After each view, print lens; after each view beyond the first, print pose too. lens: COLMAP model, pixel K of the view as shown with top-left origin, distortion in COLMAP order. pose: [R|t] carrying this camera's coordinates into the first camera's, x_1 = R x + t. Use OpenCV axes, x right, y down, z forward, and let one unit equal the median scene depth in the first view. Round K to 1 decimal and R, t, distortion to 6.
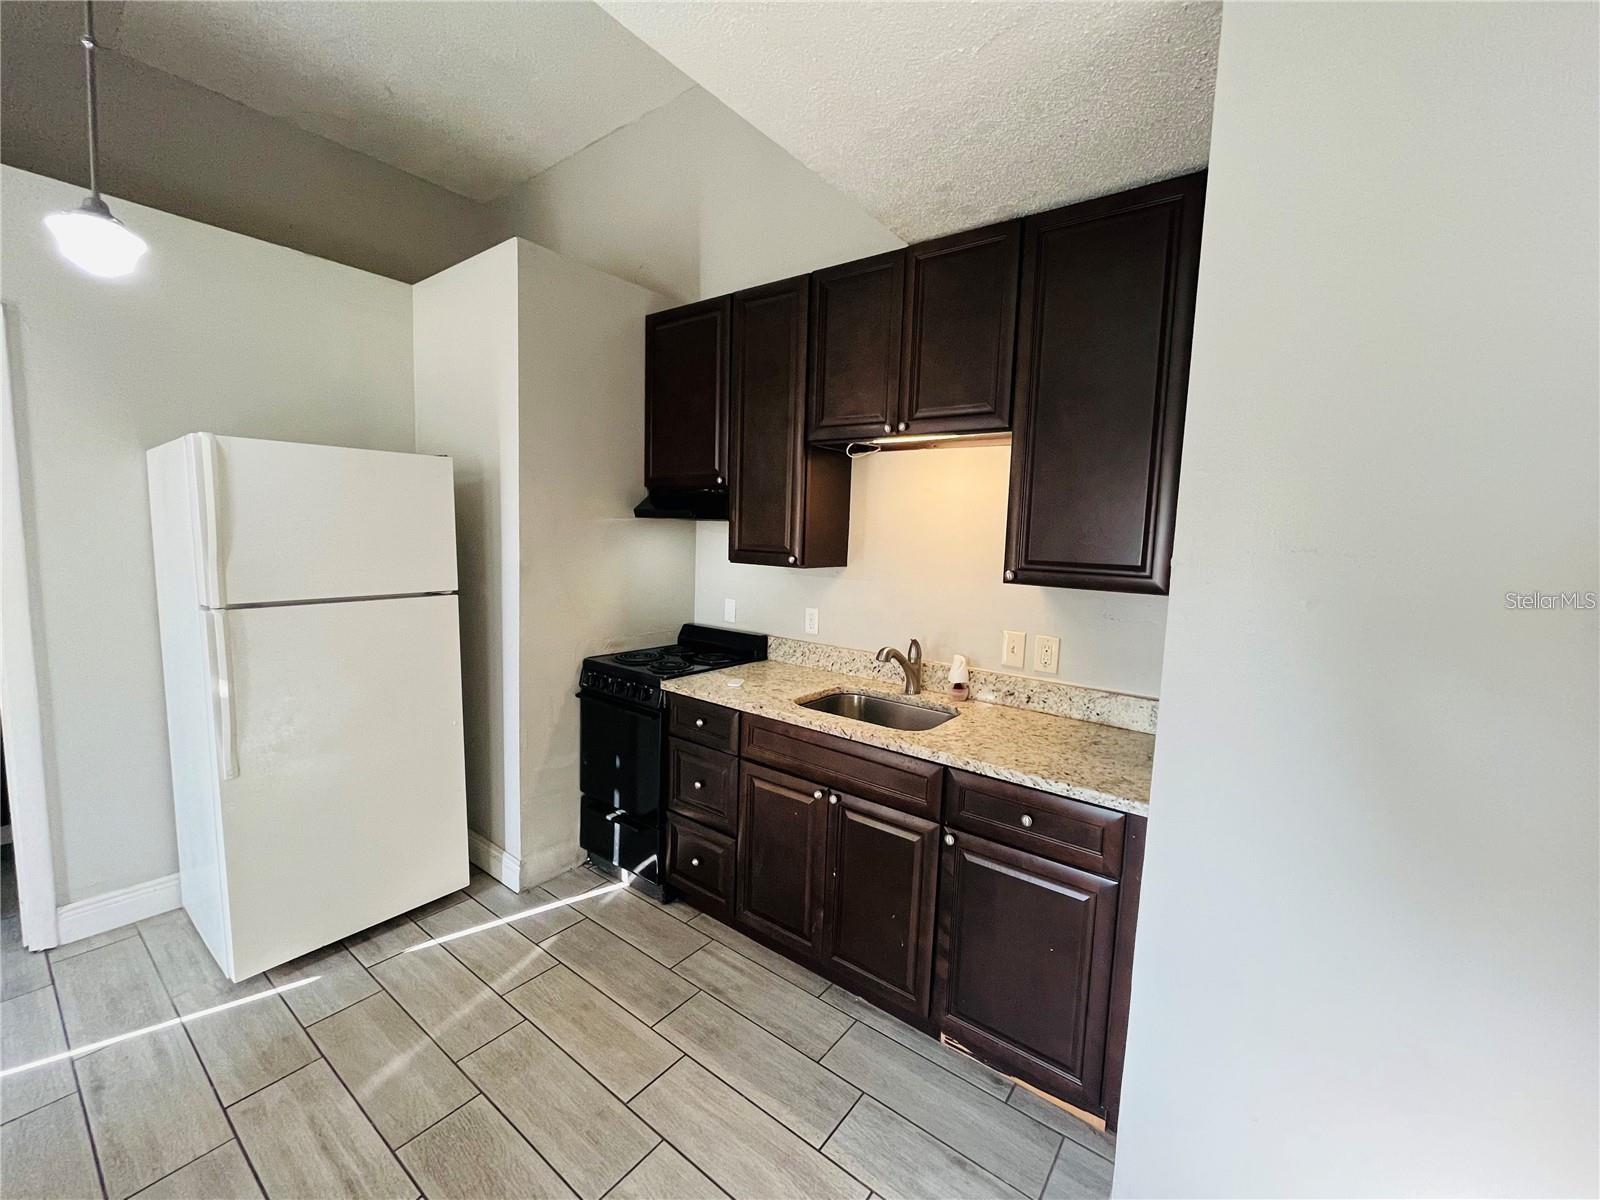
lens RADIAL K [[641.1, 0, 800.0], [0, 641.1, 600.0], [0, 0, 1]] dist [-0.001417, -0.000202]
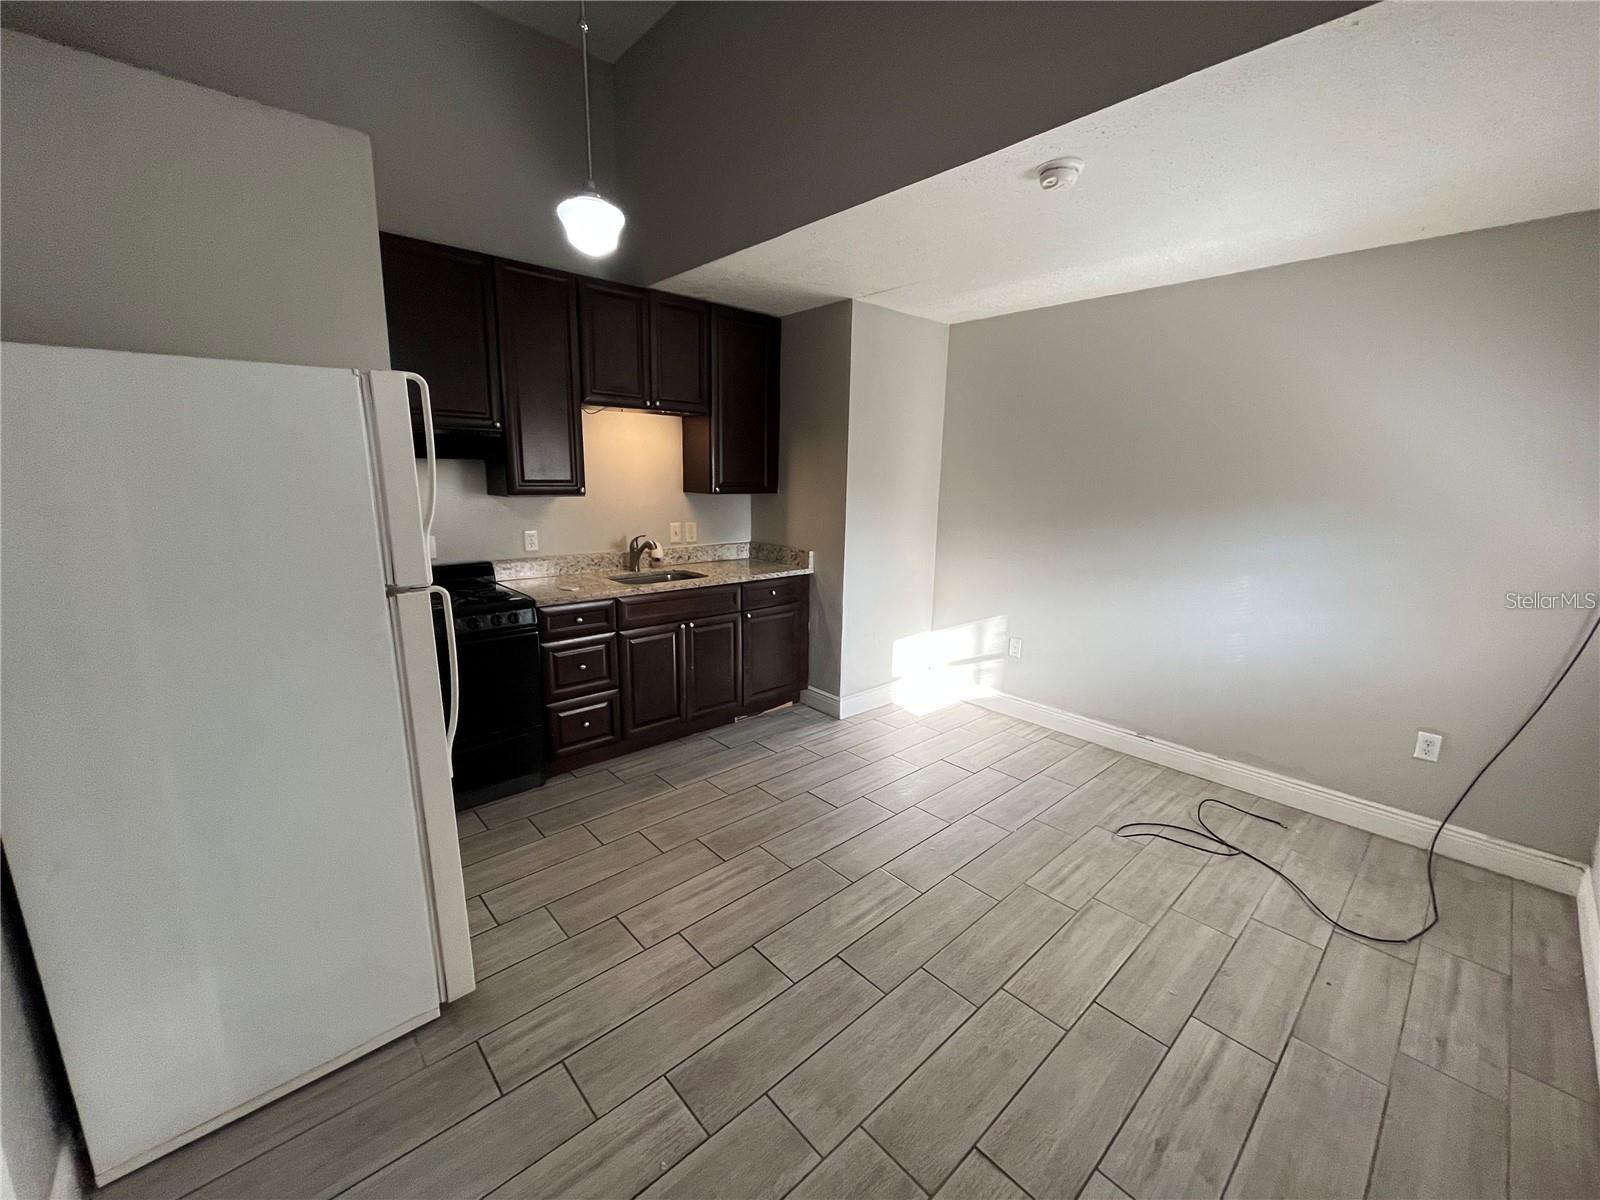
lens RADIAL K [[641.1, 0, 800.0], [0, 641.1, 600.0], [0, 0, 1]] dist [-0.001417, -0.000202]
pose [[0.202735, -0.224096, 0.953247, -1.488998], [0.091519, 0.973537, 0.209402, -0.092931], [-0.974948, 0.044787, 0.217879, 0.309275]]
